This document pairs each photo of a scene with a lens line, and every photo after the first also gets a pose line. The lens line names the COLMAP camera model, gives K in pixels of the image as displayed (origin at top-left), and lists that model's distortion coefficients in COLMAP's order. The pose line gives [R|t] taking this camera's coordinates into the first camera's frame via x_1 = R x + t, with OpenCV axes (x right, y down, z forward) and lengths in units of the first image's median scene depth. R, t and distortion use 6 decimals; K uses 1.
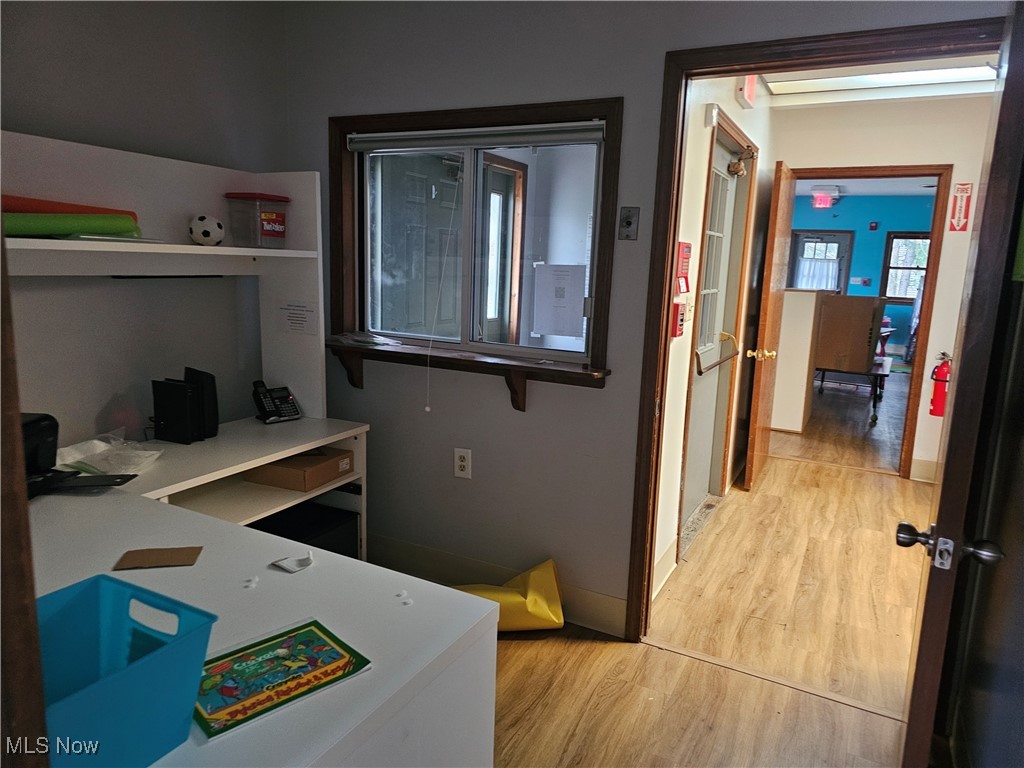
lens RADIAL K [[688.8, 0, 513.9], [0, 688.8, 383.5], [0, 0, 1]] dist [0.006660, 0.000954]
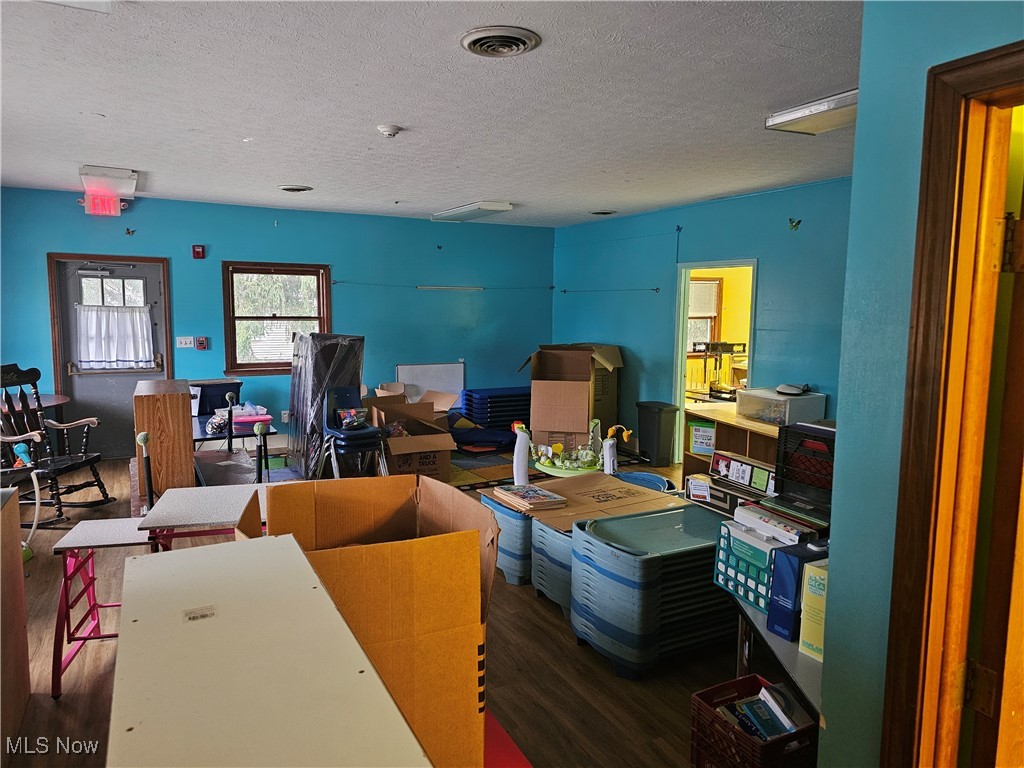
lens RADIAL K [[688.8, 0, 513.8], [0, 688.8, 381.4], [0, 0, 1]] dist [0.006660, 0.000954]
pose [[0.567582, -0.116491, 0.815034, 0.164948], [0.156376, 0.987173, 0.032196, -0.089242], [-0.808330, 0.109178, 0.578517, 0.425236]]
